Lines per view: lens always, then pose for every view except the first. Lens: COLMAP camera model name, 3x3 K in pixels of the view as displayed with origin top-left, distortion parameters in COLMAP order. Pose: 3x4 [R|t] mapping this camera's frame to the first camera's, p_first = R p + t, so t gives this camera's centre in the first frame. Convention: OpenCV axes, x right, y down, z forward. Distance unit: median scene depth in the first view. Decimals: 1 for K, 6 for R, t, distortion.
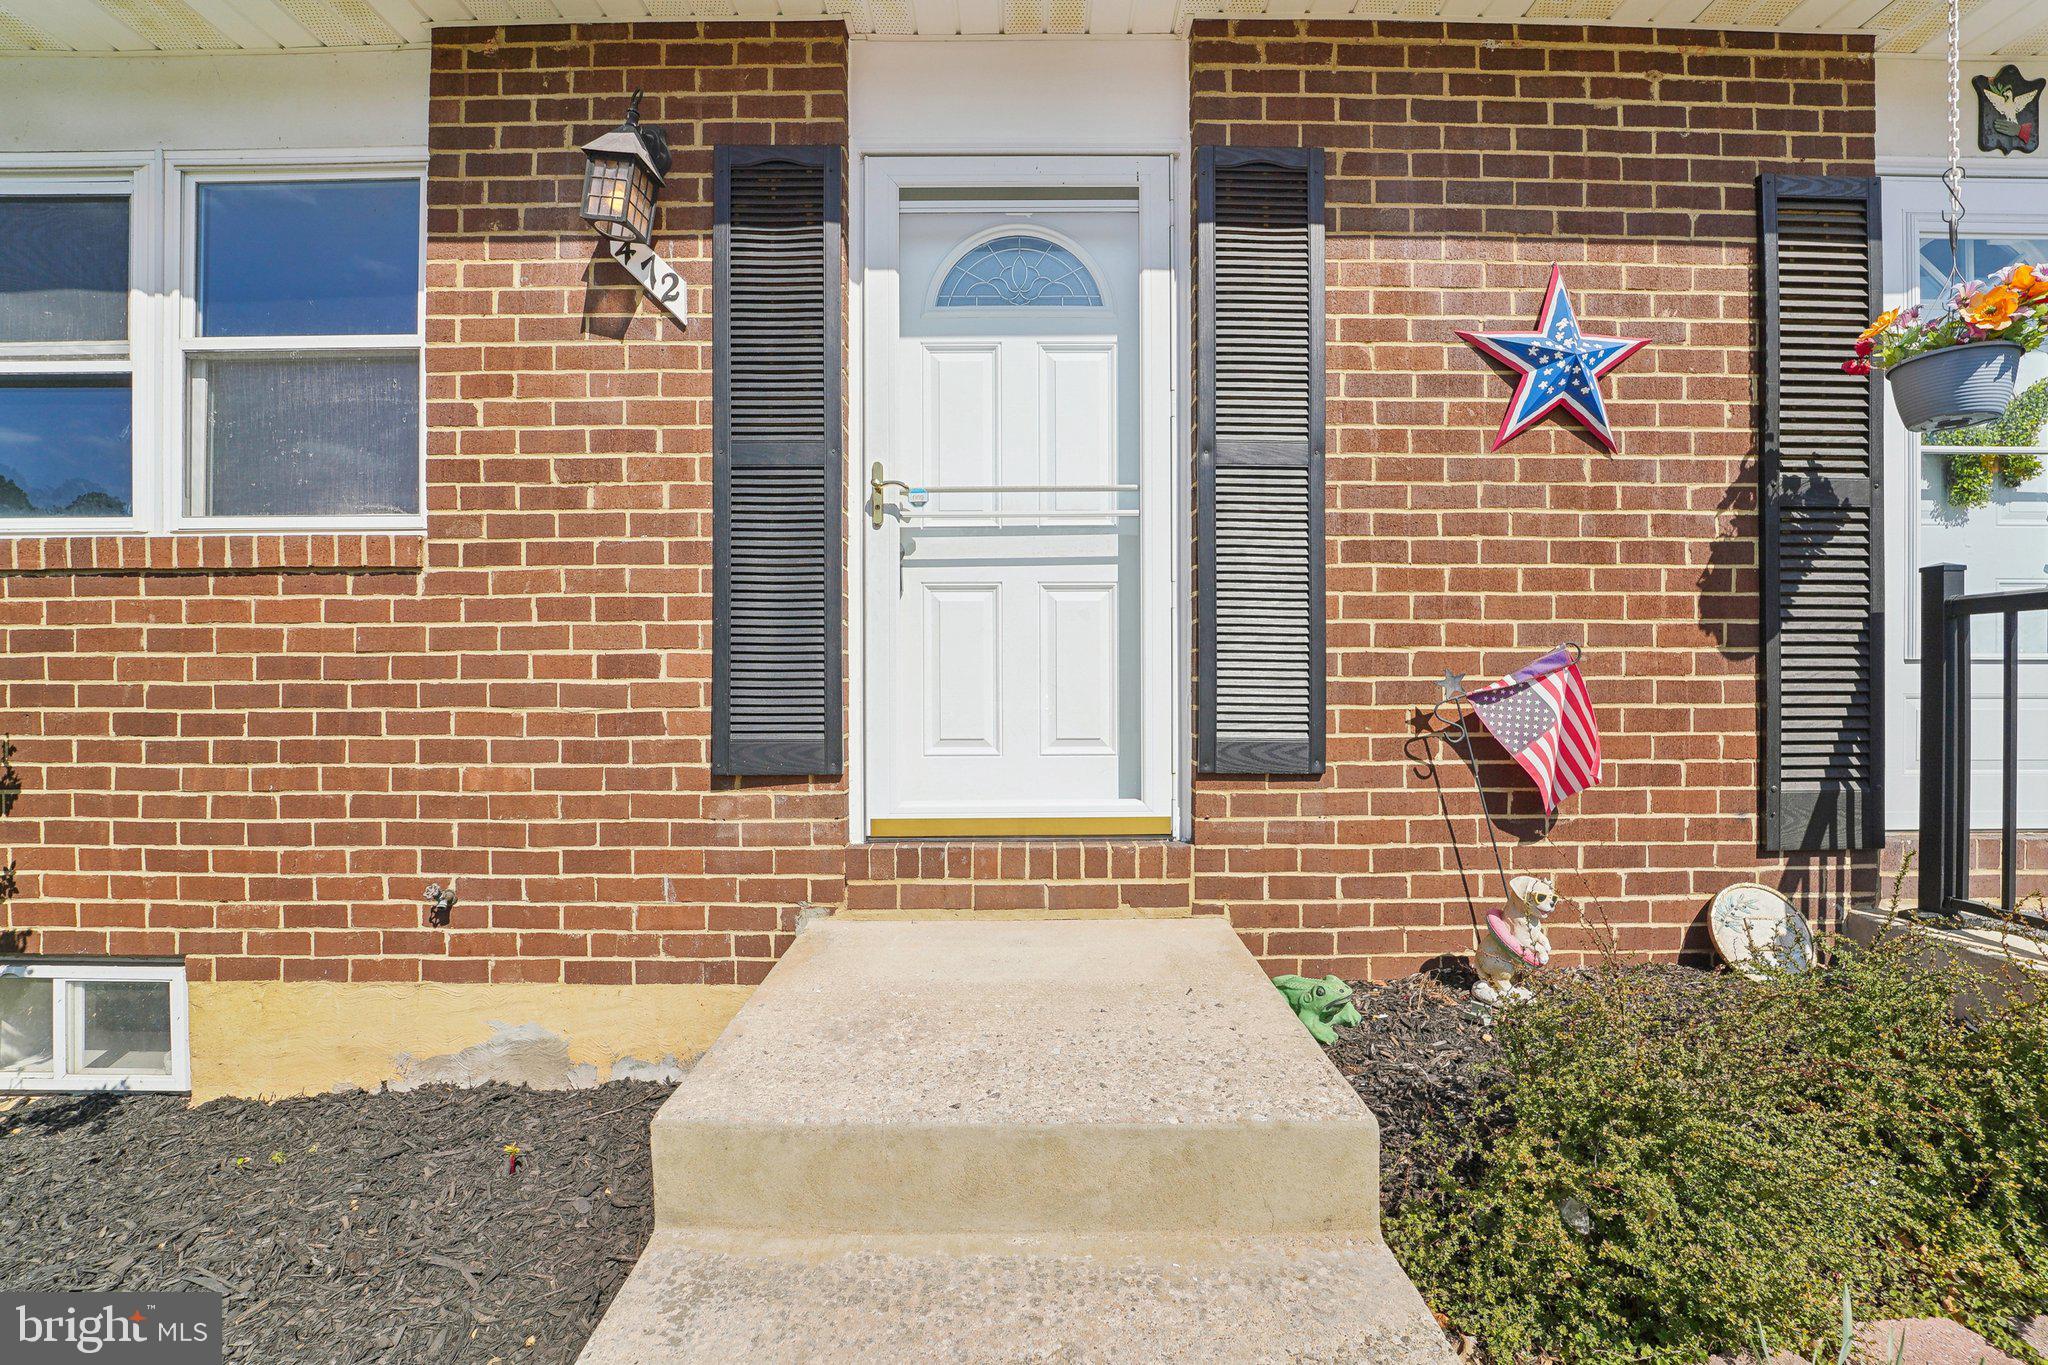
lens RADIAL K [[860.0, 0, 1024.7], [0, 860.0, 680.5], [0, 0, 1]] dist [-0.022930, 0.001237]
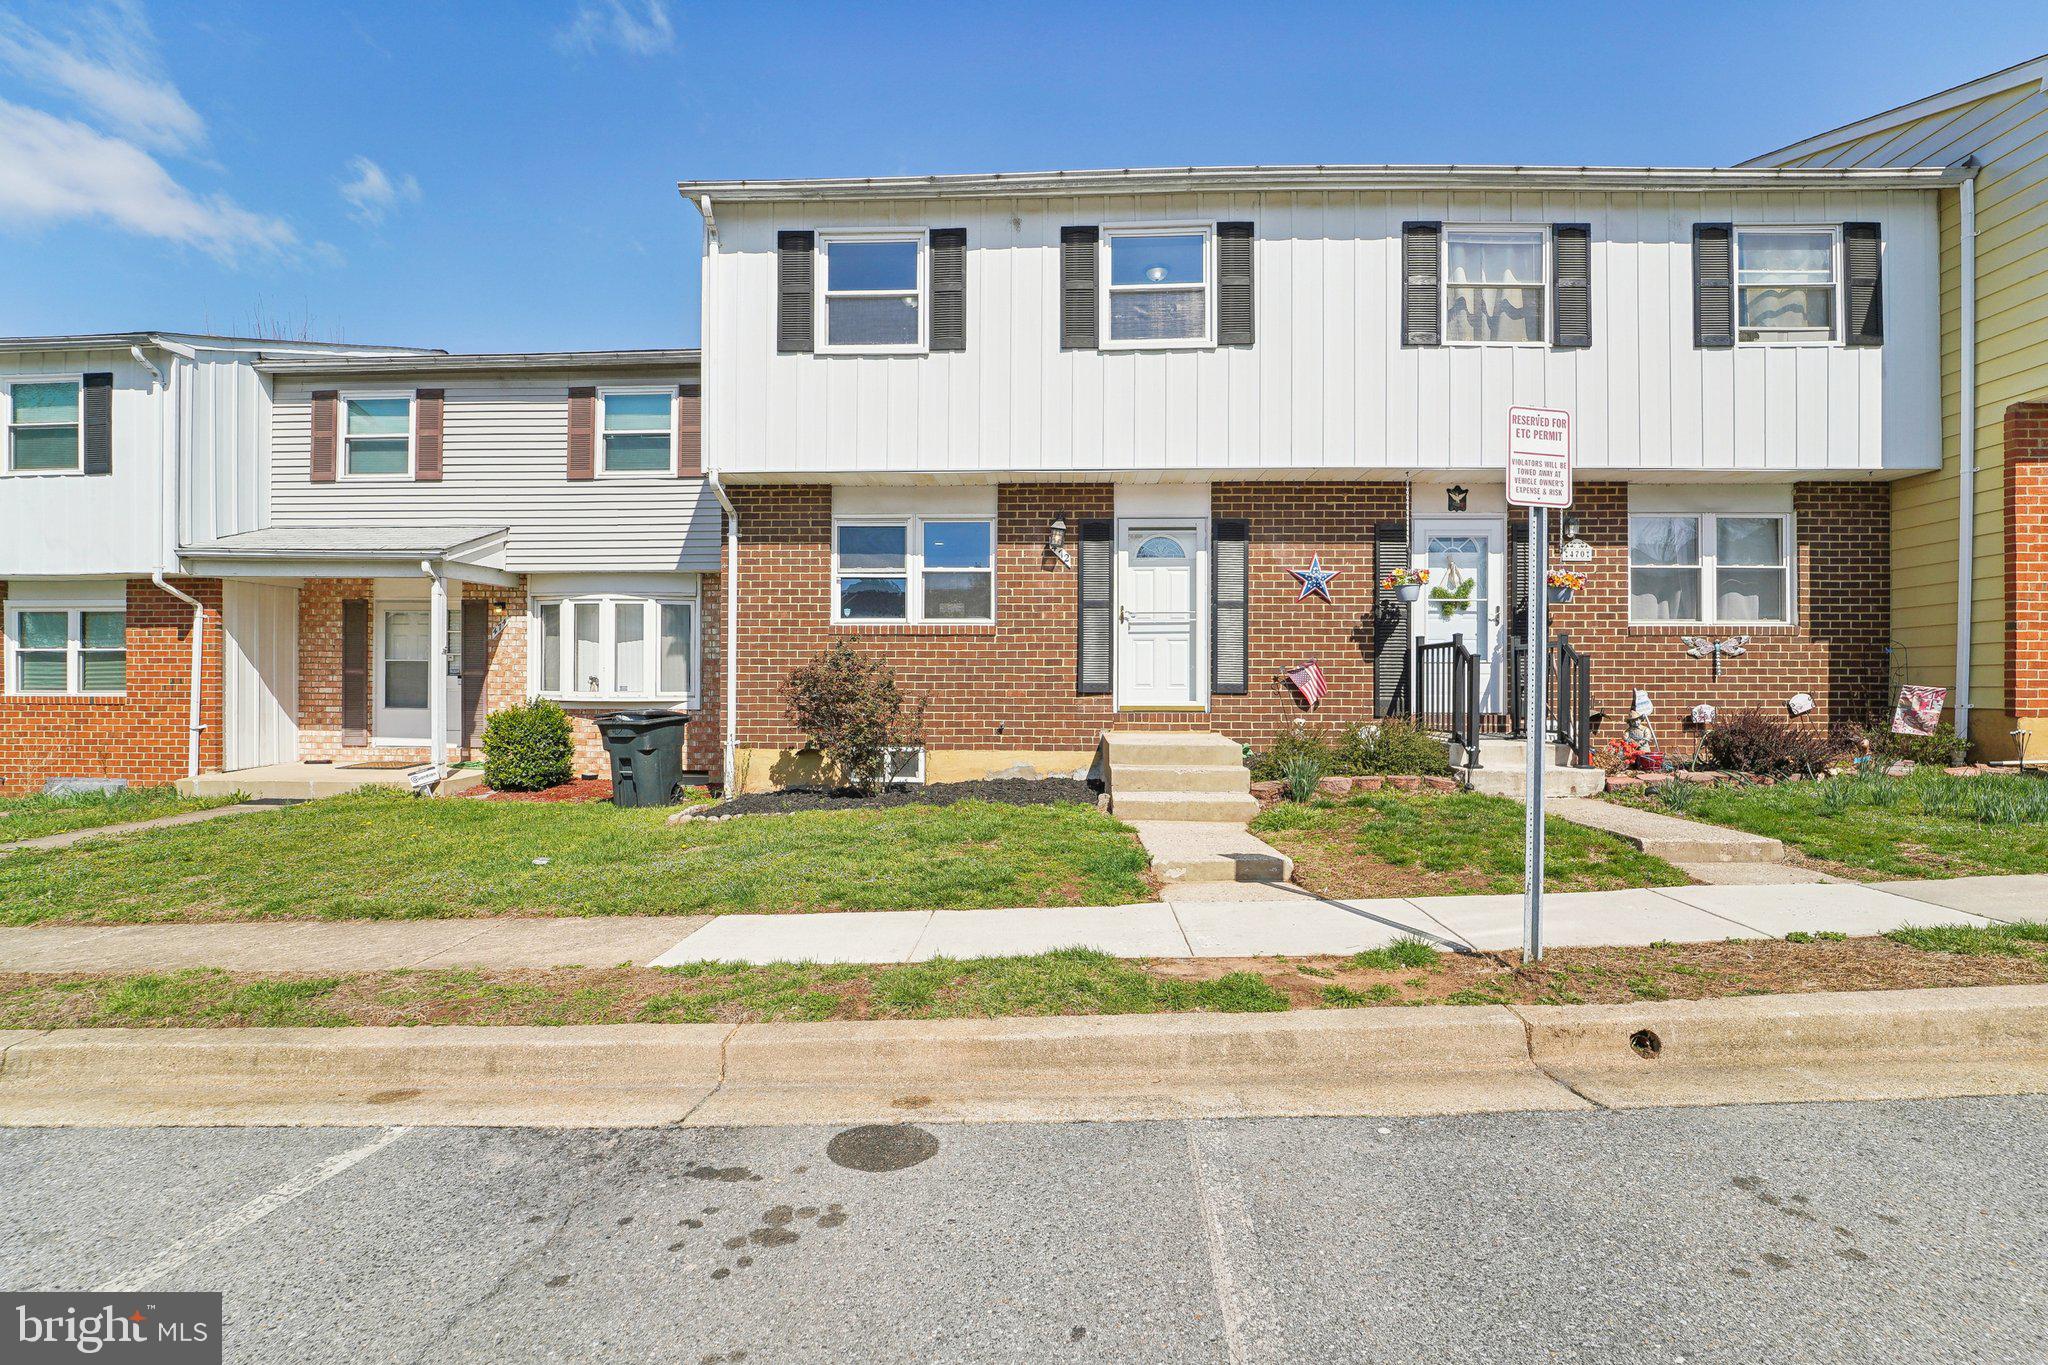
lens RADIAL K [[860.0, 0, 1025.4], [0, 860.0, 683.3], [0, 0, 1]] dist [-0.022930, 0.001237]
pose [[0.998979, 0.005805, -0.044798, -0.417559], [-0.006195, 0.999944, -0.008570, 0.103409], [0.044746, 0.008839, 0.998959, -2.621278]]
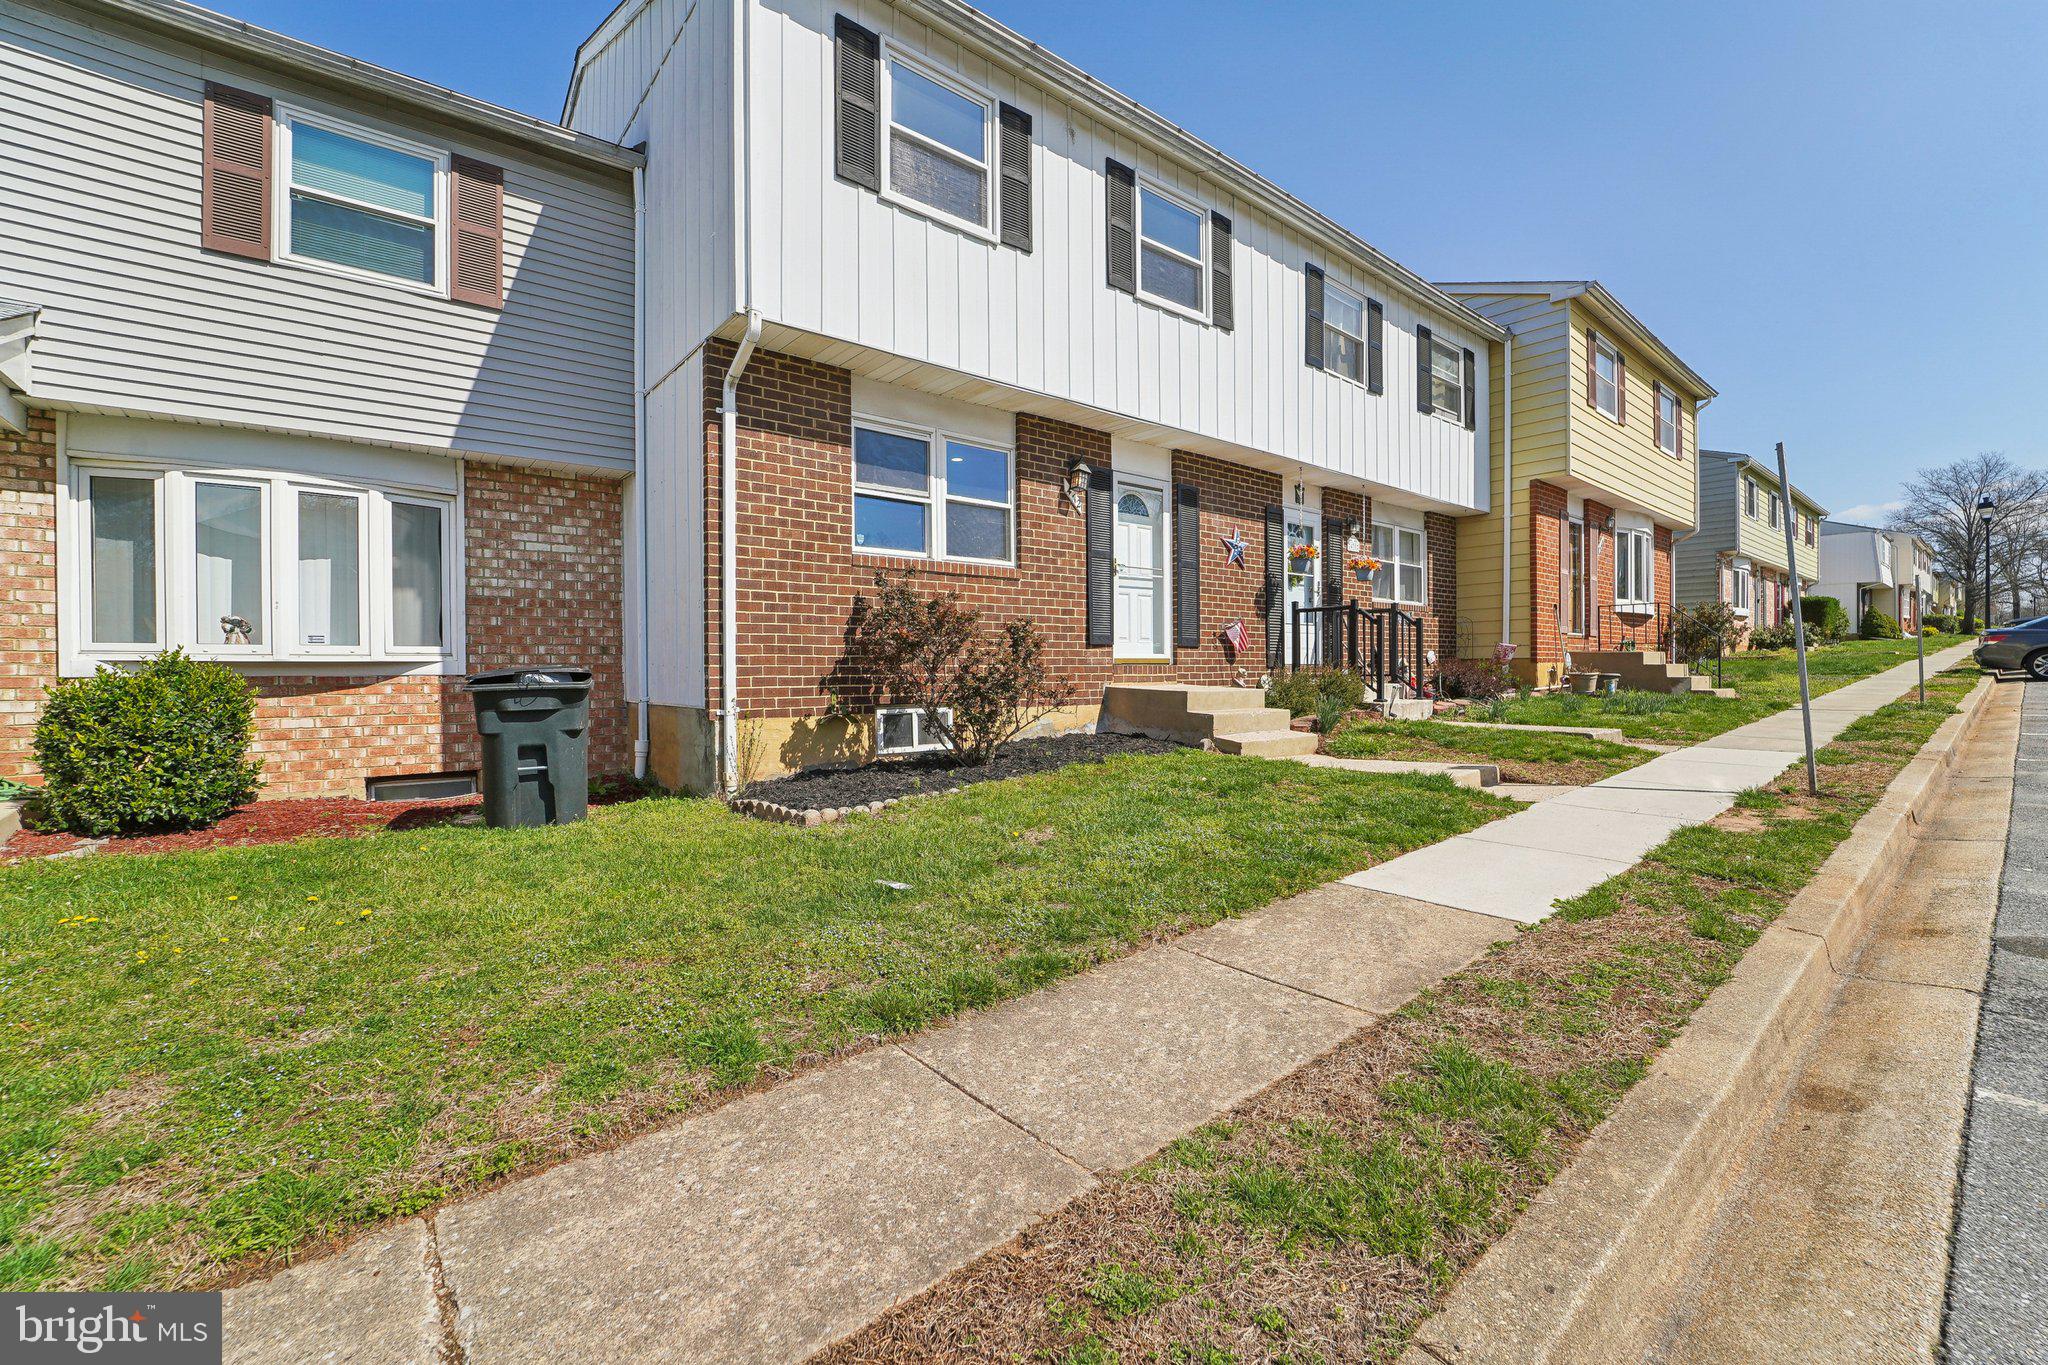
lens RADIAL K [[860.0, 0, 1021.5], [0, 860.0, 674.2], [0, 0, 1]] dist [-0.022930, 0.001237]
pose [[0.774324, -0.004826, 0.632771, -2.768170], [0.008583, 0.999959, -0.002877, 0.237922], [-0.632731, 0.007658, 0.774333, -1.529998]]
